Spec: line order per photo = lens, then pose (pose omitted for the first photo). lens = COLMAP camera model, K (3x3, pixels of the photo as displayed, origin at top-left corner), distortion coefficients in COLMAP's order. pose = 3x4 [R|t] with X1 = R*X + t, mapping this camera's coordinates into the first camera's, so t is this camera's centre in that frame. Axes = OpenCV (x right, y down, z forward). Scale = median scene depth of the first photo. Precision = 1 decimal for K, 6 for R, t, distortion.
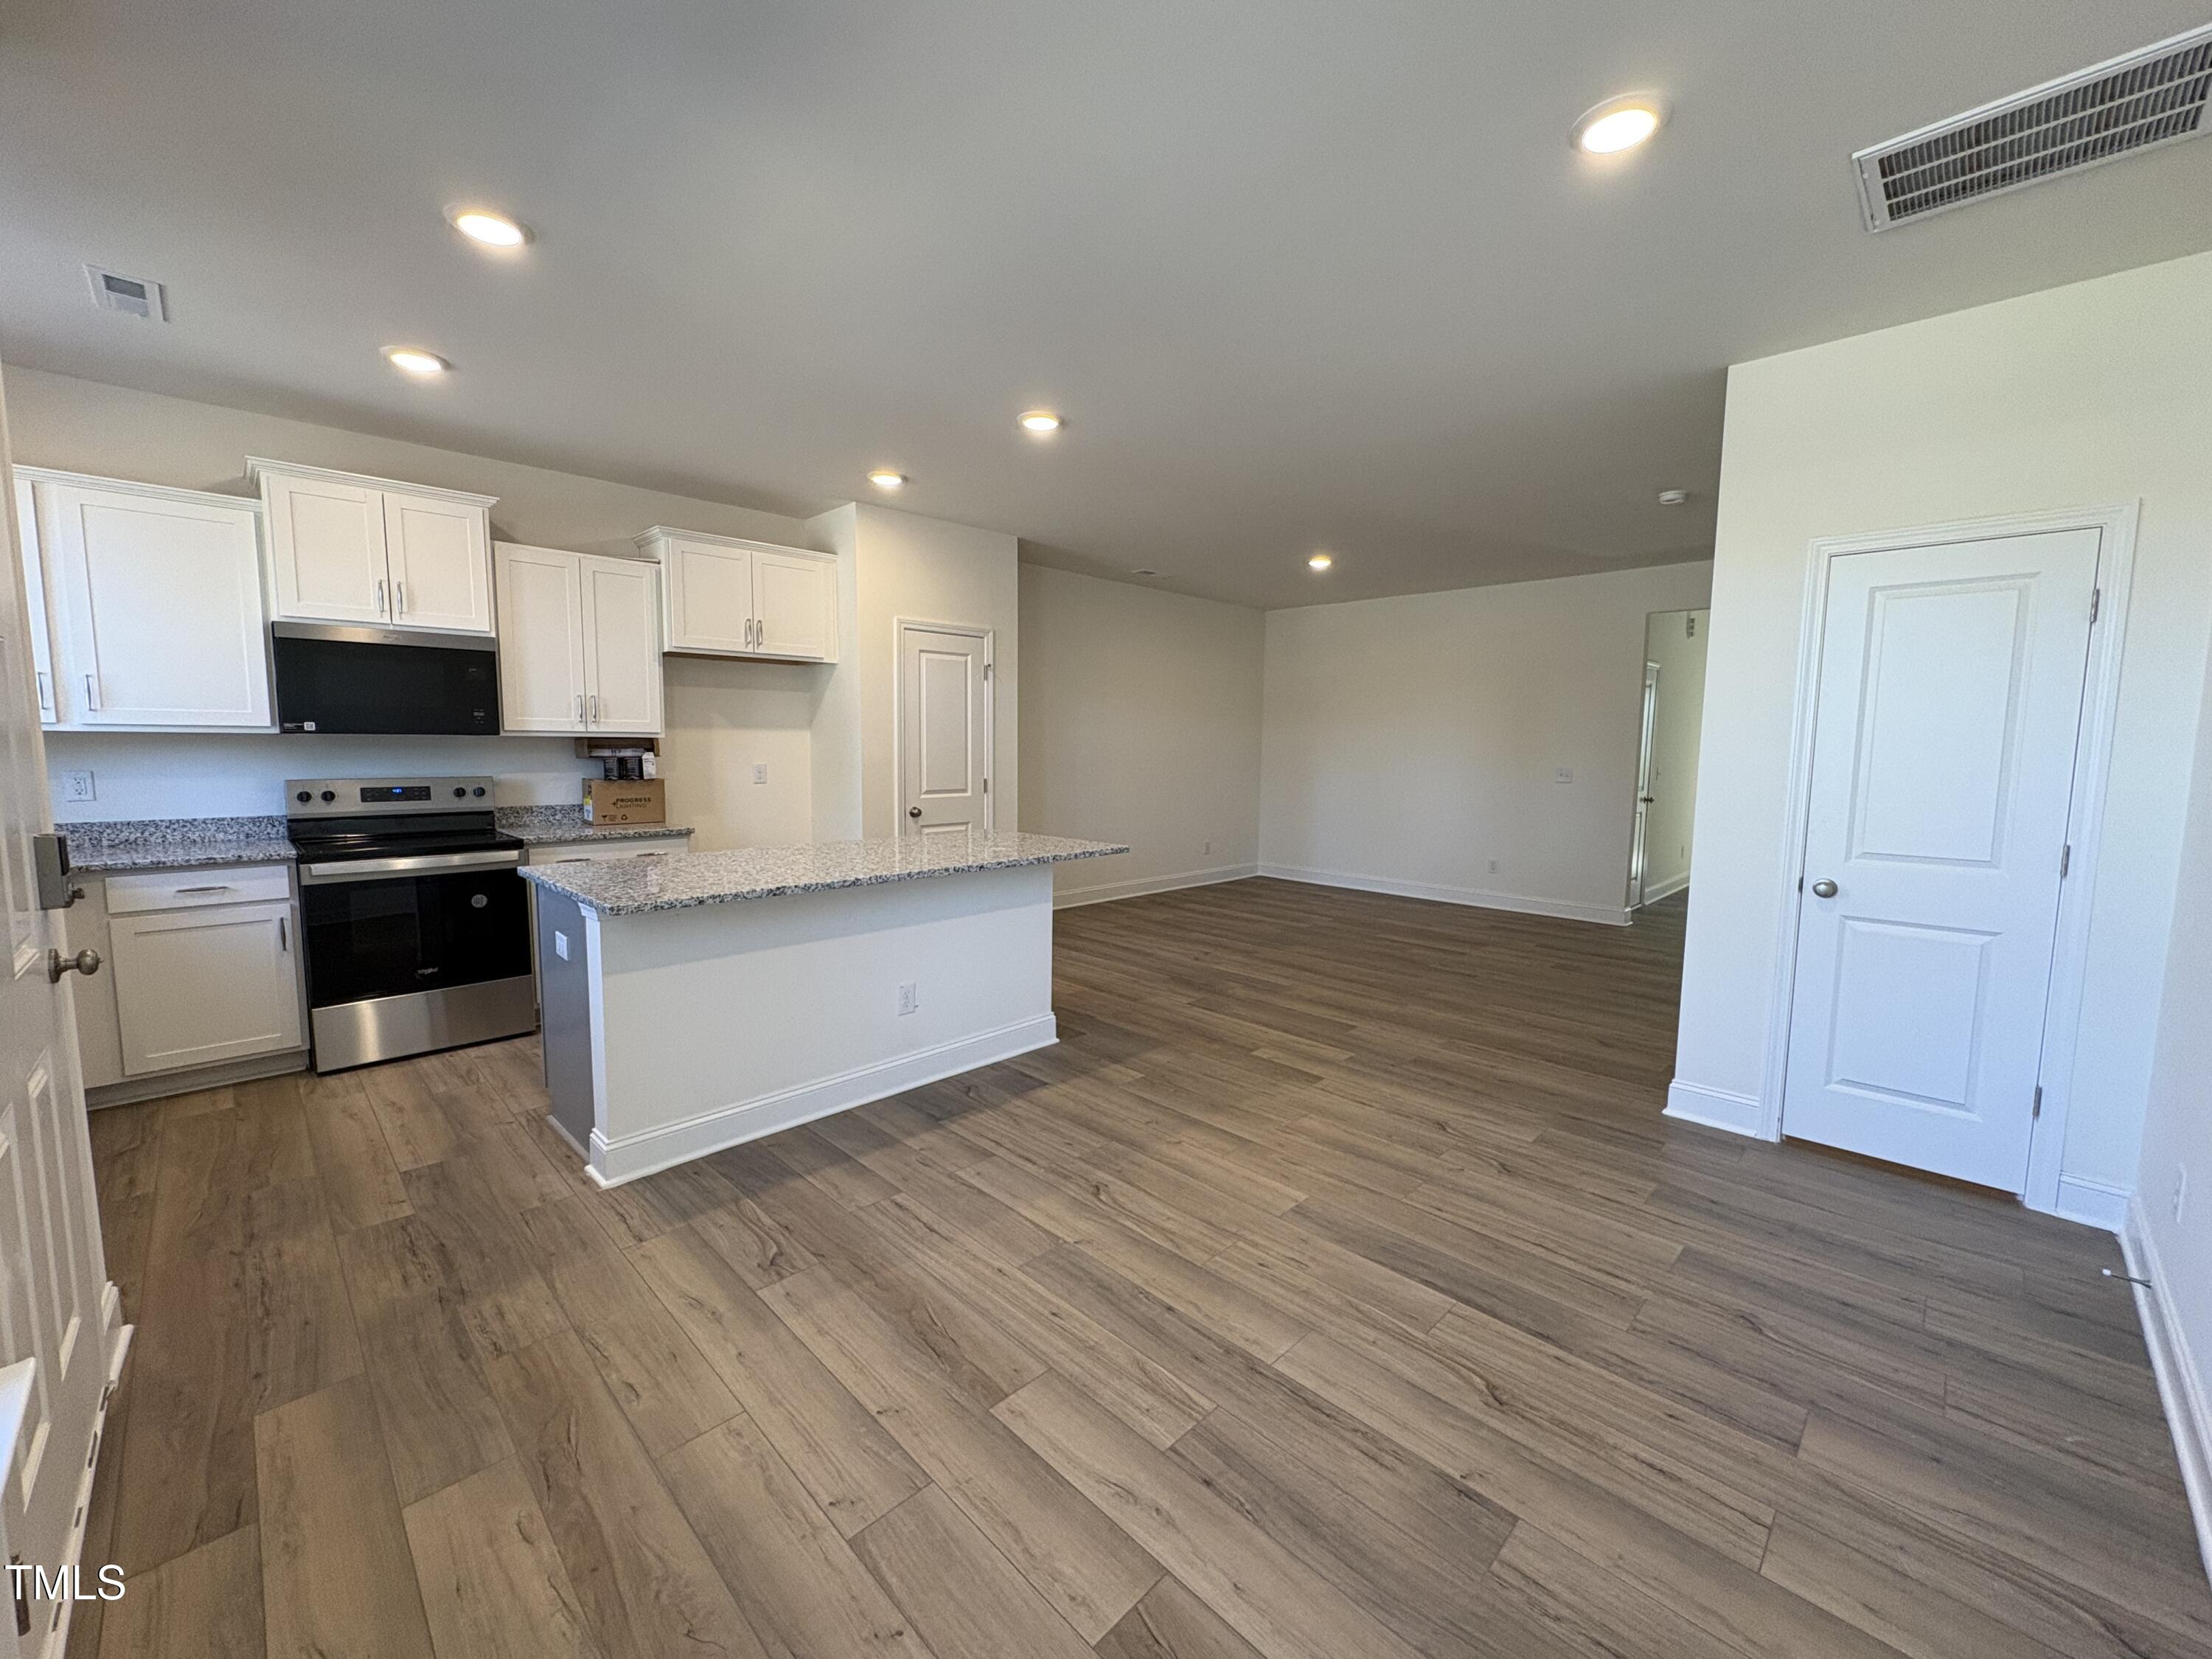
lens RADIAL K [[879.7, 0, 1104.3], [0, 879.7, 825.5], [0, 0, 1]] dist [0.001628, 0.000155]
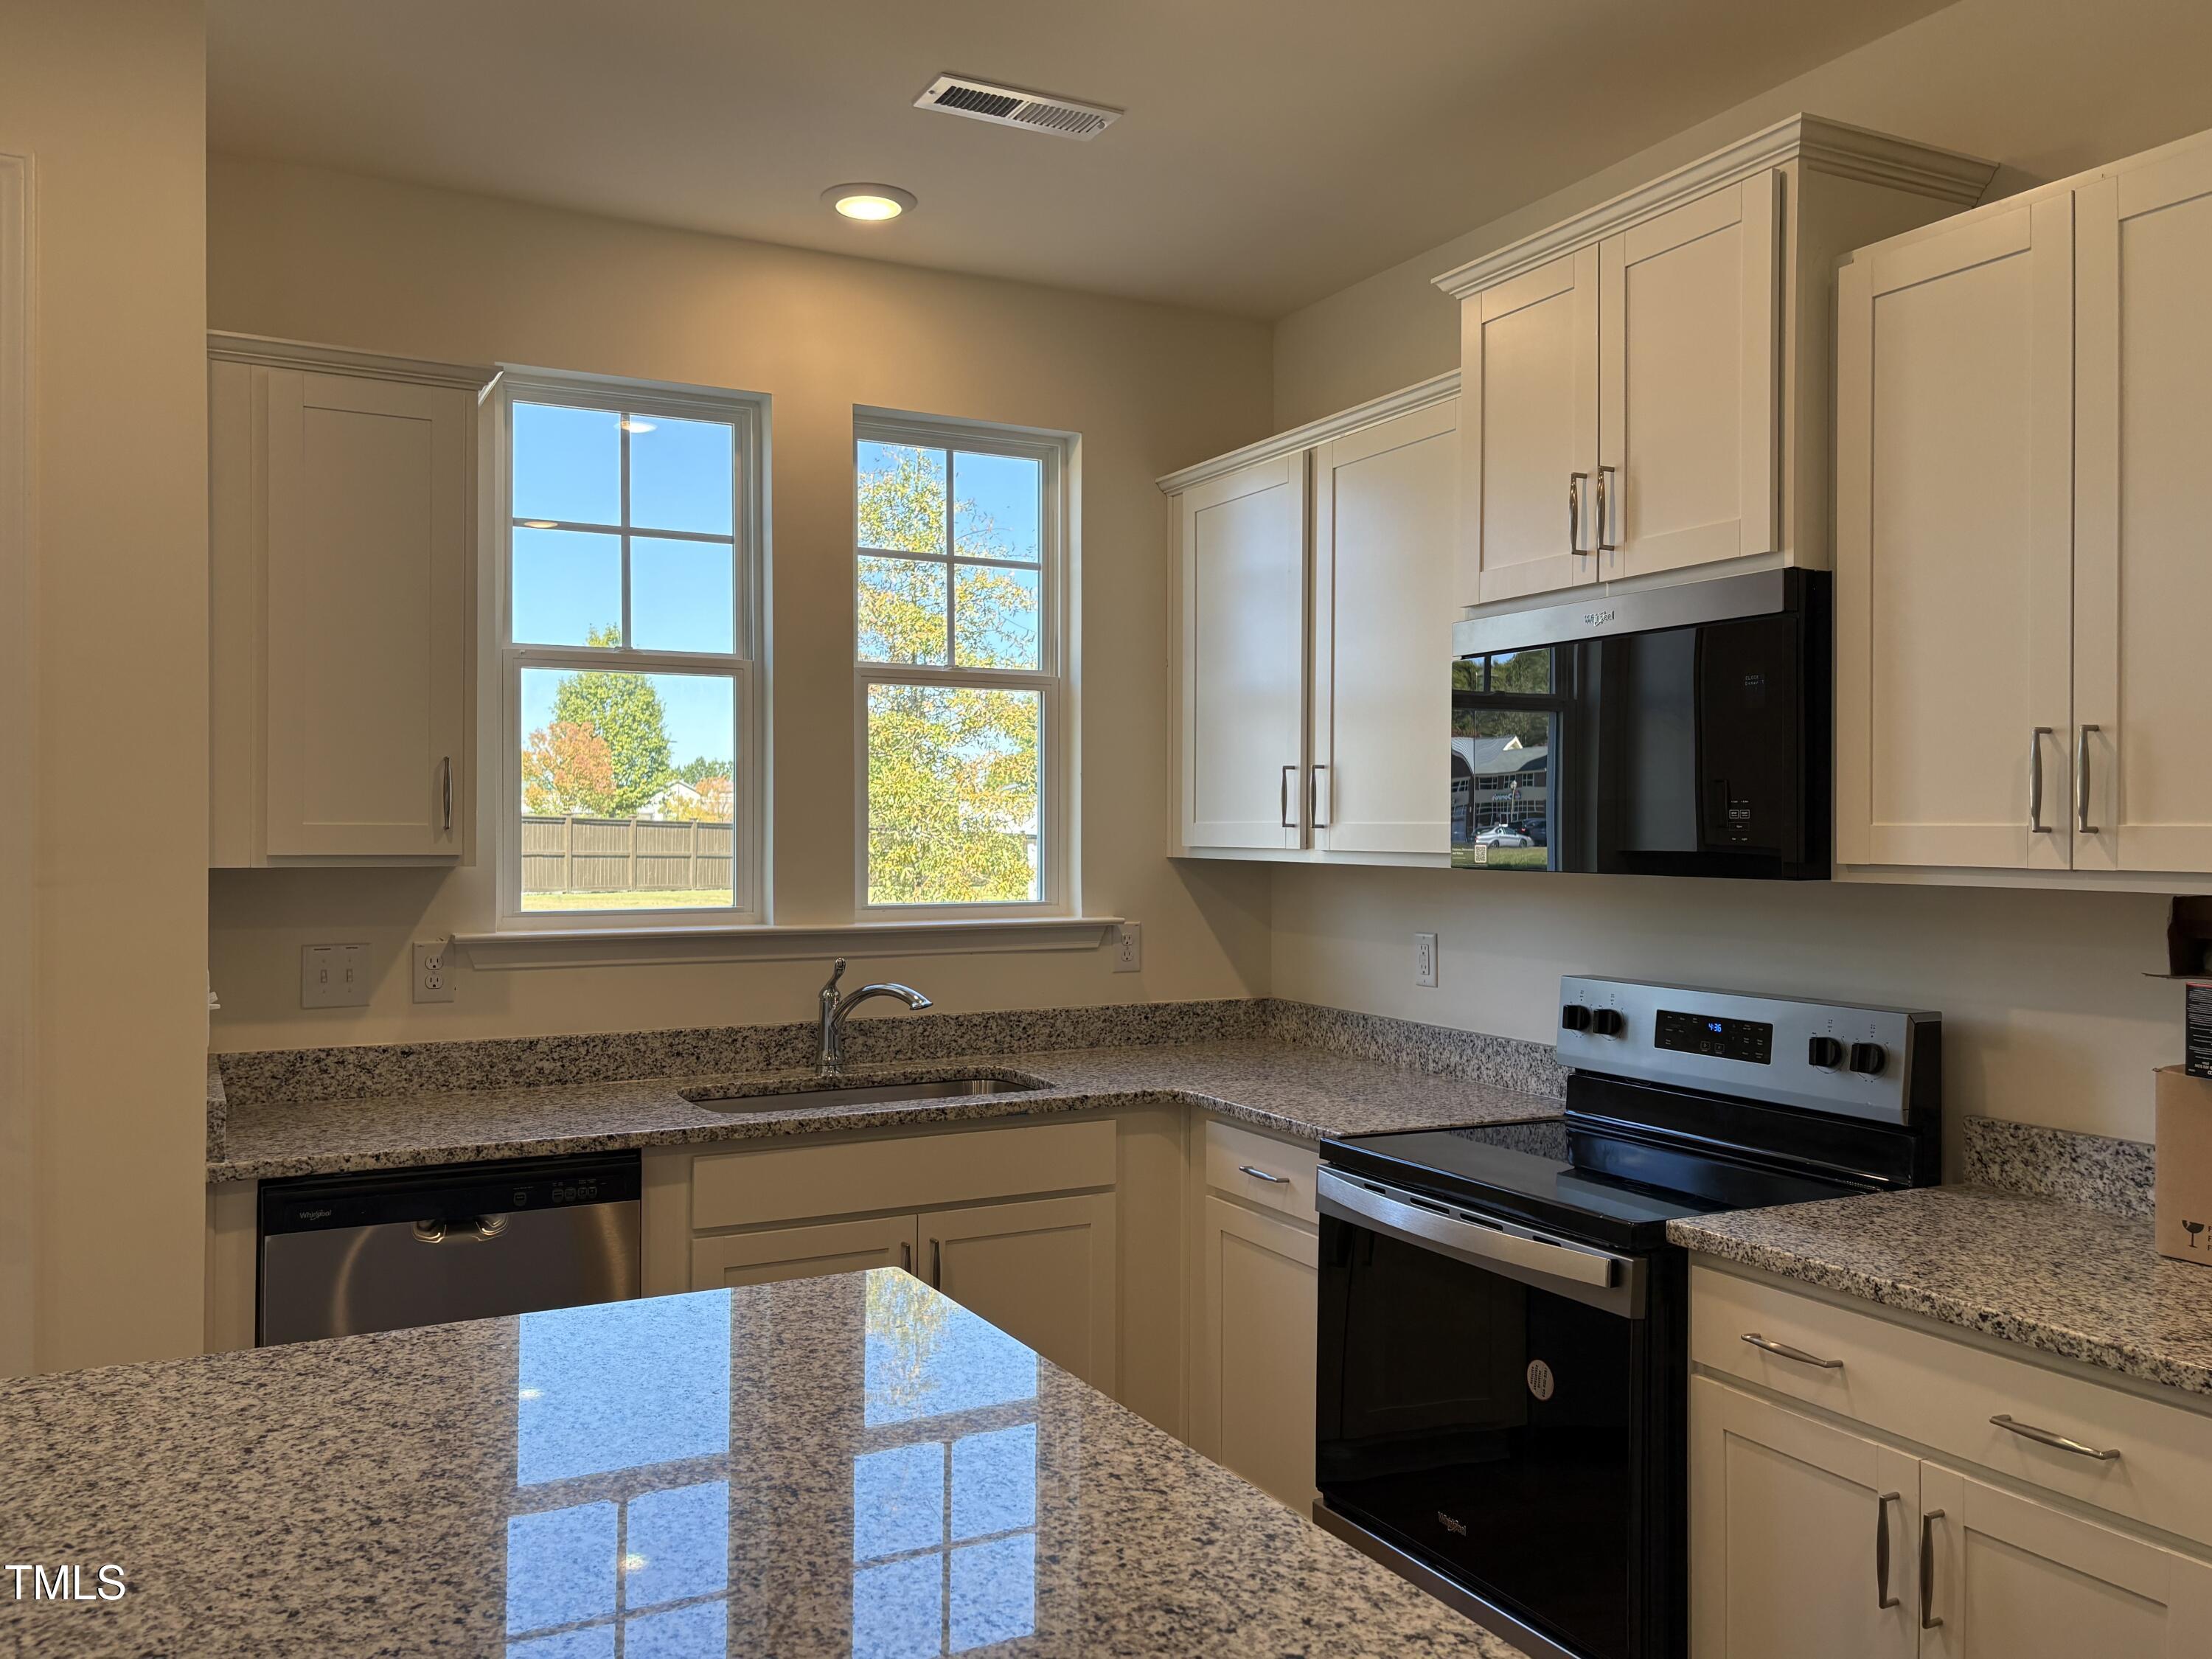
lens RADIAL K [[1733.3, 0, 1109.4], [0, 1733.3, 828.1], [0, 0, 1]] dist [0.042942, -0.009234]
pose [[-0.301592, -0.012146, -0.953360, -0.035262], [-0.098305, 0.994986, 0.018422, -0.115719], [0.948356, 0.099276, -0.301273, 1.019108]]
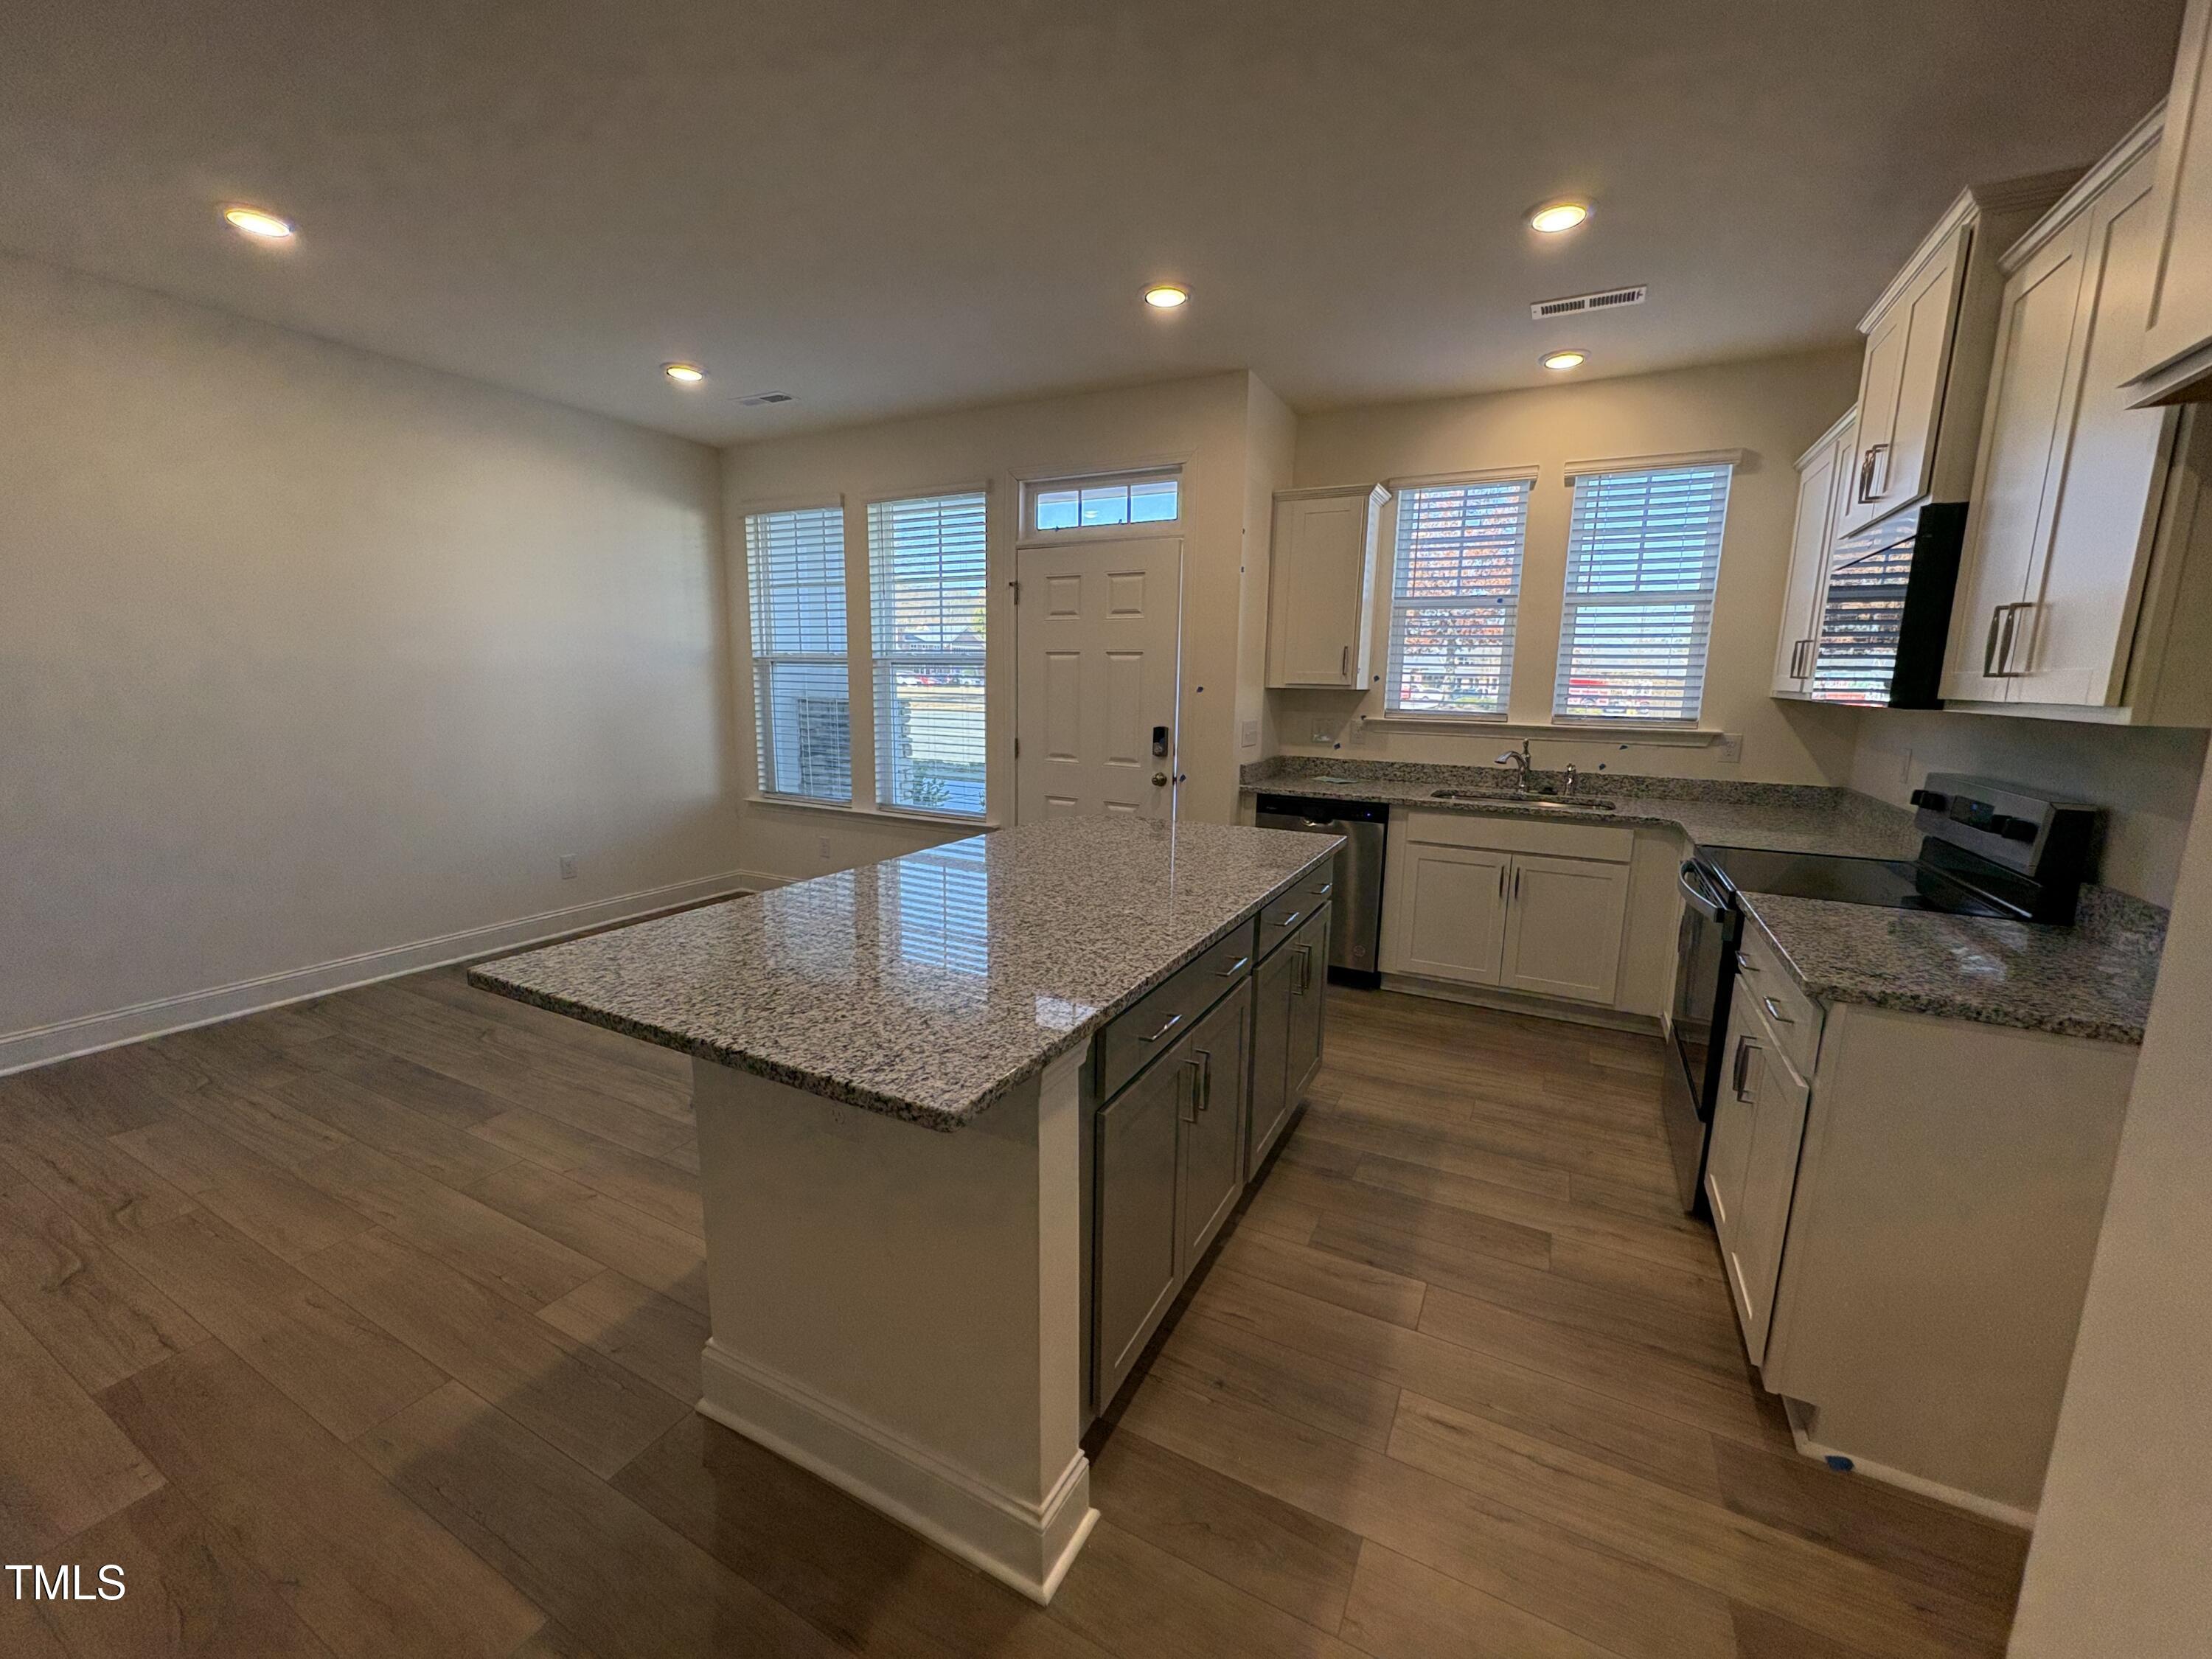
lens RADIAL K [[879.7, 0, 1103.9], [0, 879.7, 827.2], [0, 0, 1]] dist [0.001628, 0.000155]
pose [[-0.954273, 0.022715, -0.298074, -0.120785], [-0.057391, 0.964640, 0.257247, -0.149222], [0.293377, 0.262590, -0.919226, 1.427532]]
